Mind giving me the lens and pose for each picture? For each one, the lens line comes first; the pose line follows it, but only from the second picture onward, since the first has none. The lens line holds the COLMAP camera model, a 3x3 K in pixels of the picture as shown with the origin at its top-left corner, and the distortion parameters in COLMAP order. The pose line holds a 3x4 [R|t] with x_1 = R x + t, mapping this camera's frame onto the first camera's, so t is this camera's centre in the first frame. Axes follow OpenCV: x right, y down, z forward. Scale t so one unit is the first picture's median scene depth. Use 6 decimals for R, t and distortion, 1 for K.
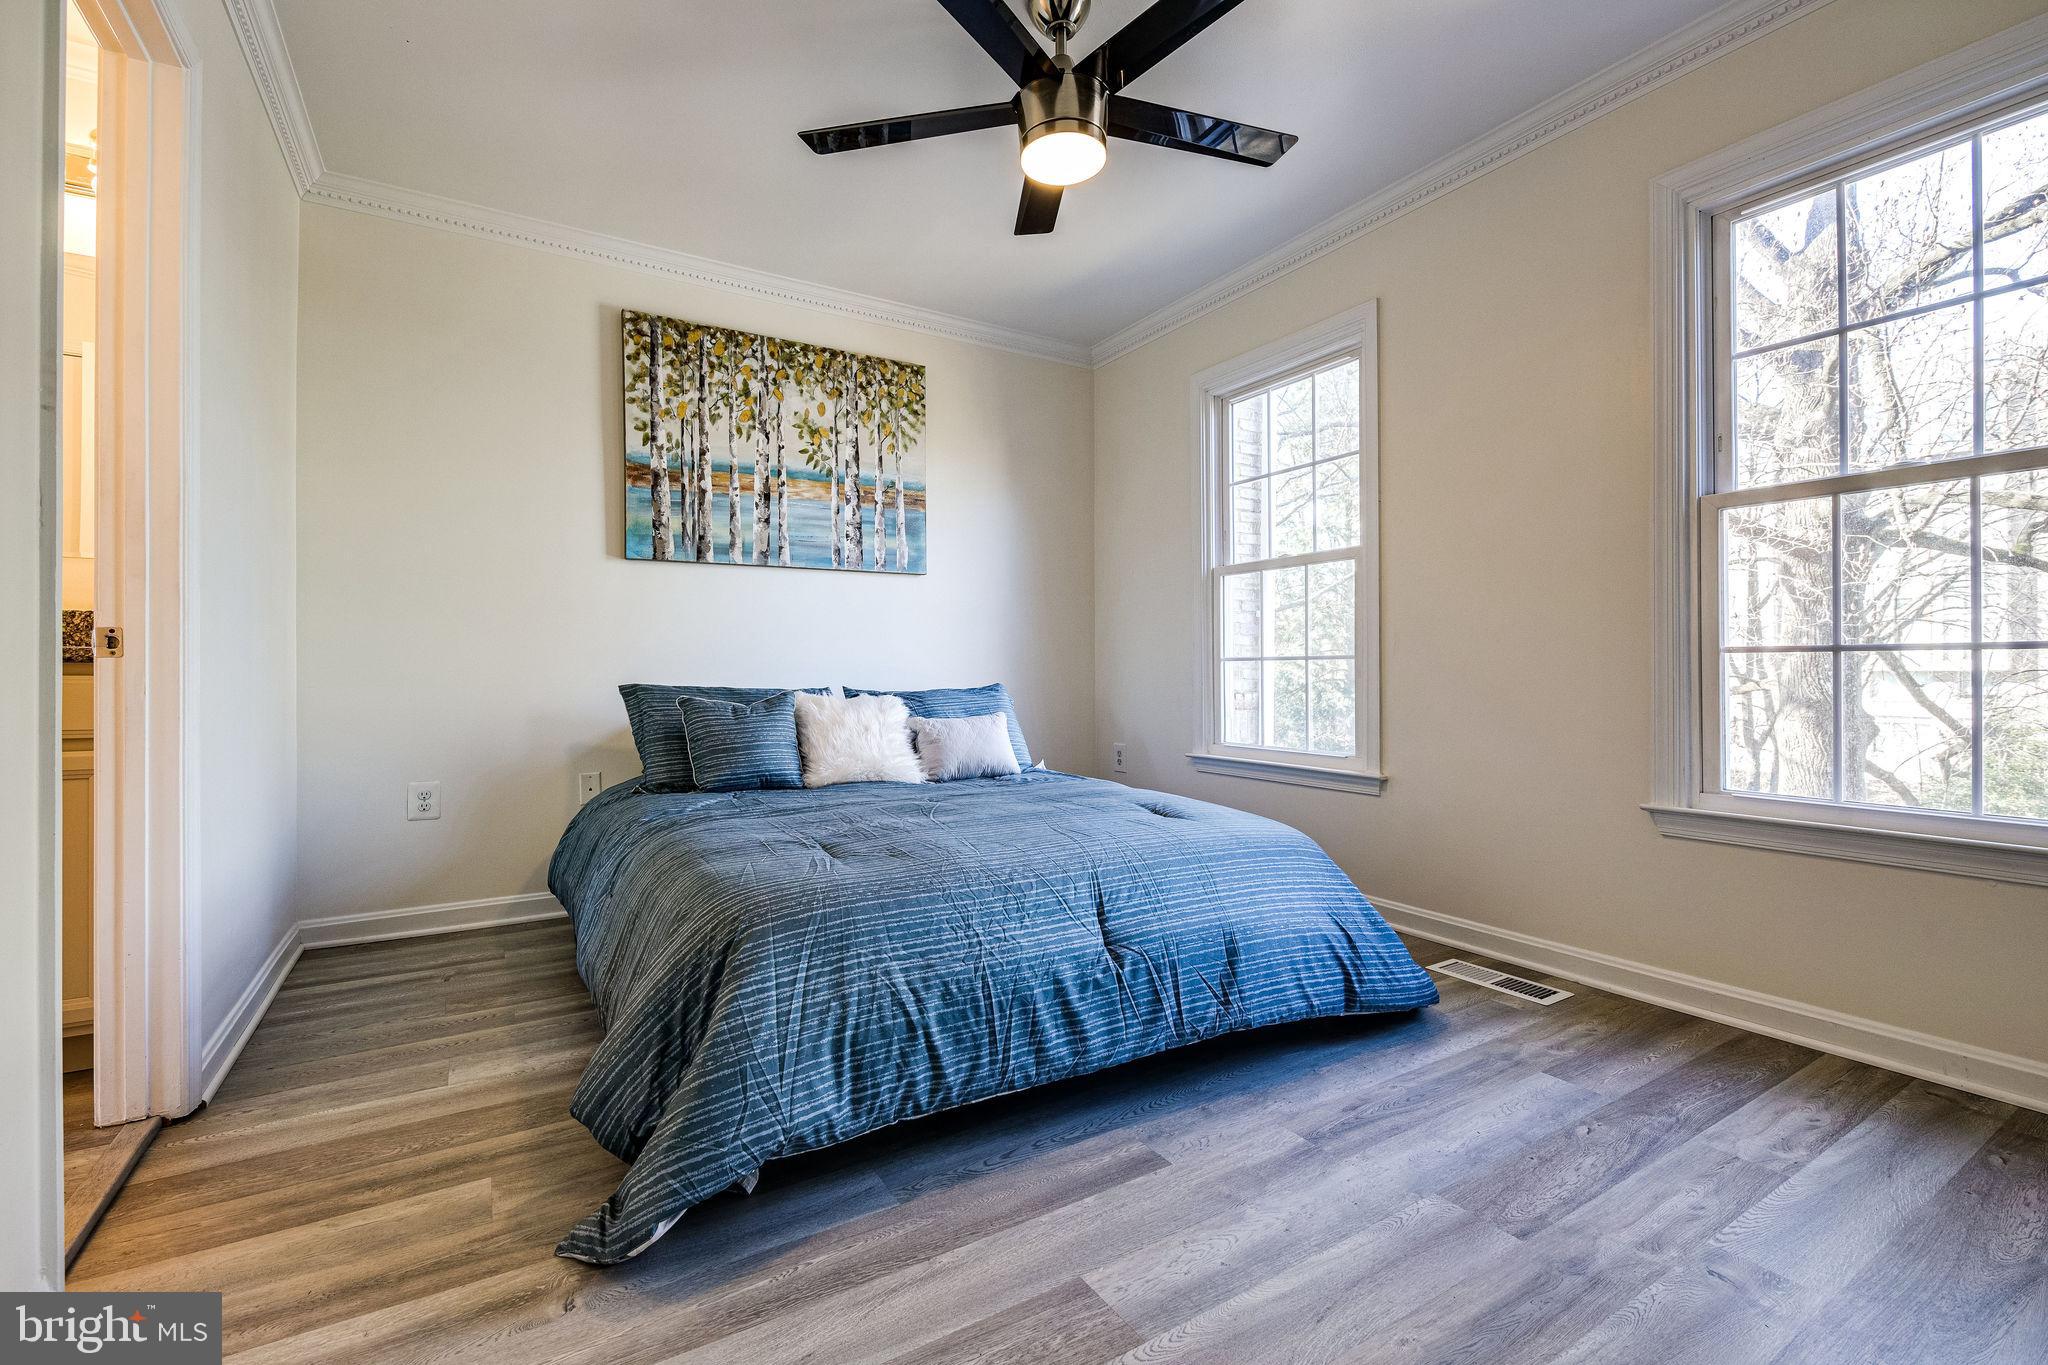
lens RADIAL K [[893.9, 0, 1024.0], [0, 893.9, 682.5], [0, 0, 1]] dist [0.022749, -0.009339]
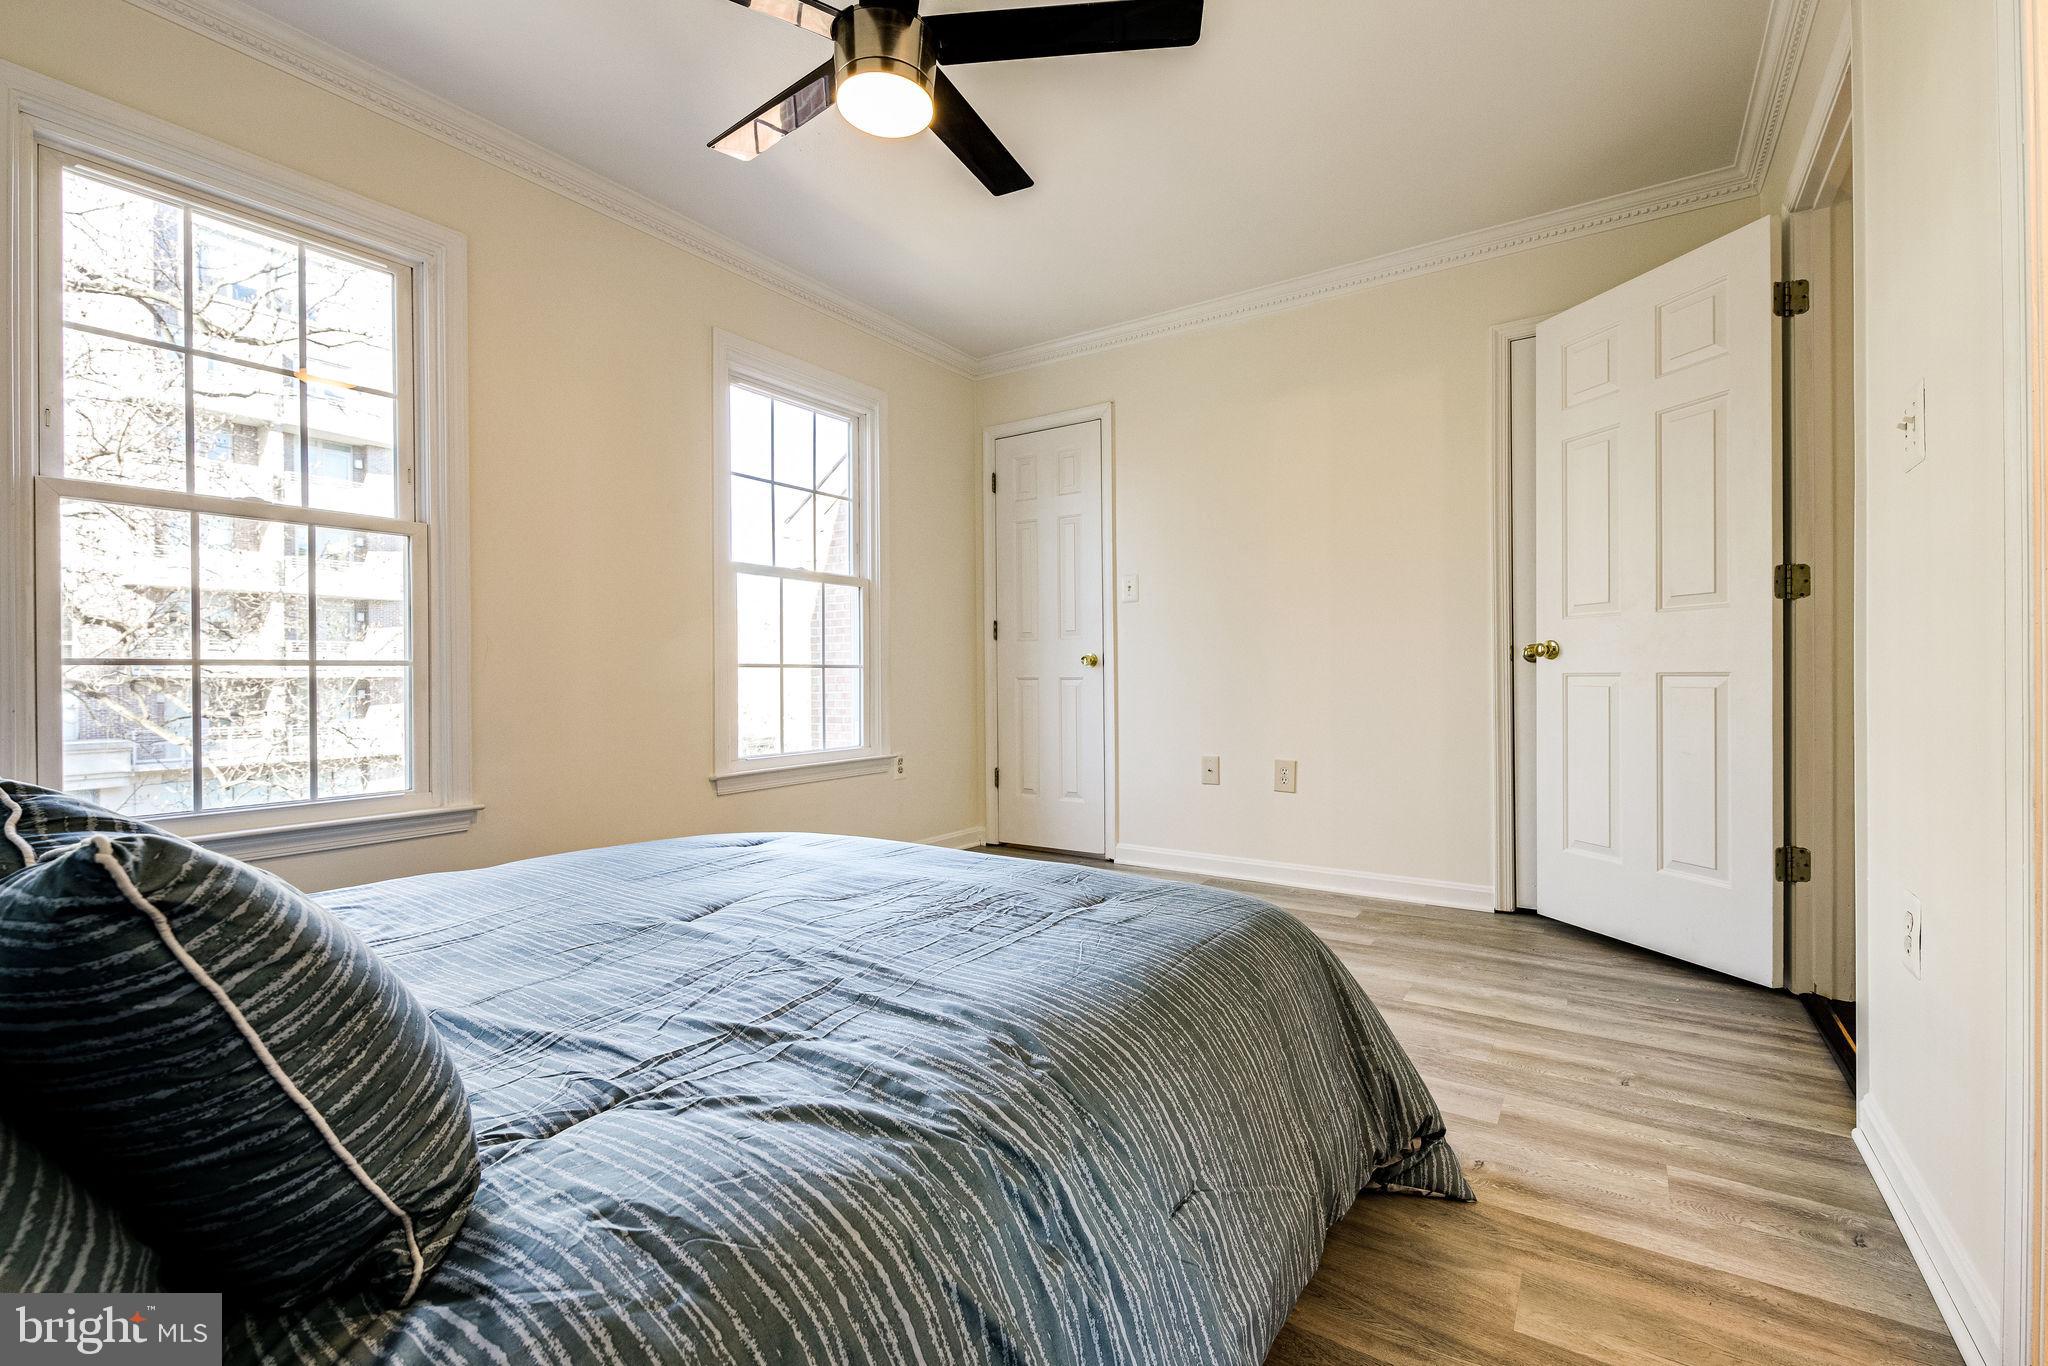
lens RADIAL K [[893.9, 0, 1024.0], [0, 893.9, 683.0], [0, 0, 1]] dist [0.022749, -0.009339]
pose [[-0.429493, 0.005527, 0.903053, -0.773757], [0.027373, 0.999601, 0.006901, -0.003226], [-0.902655, 0.027683, -0.429473, 1.182675]]
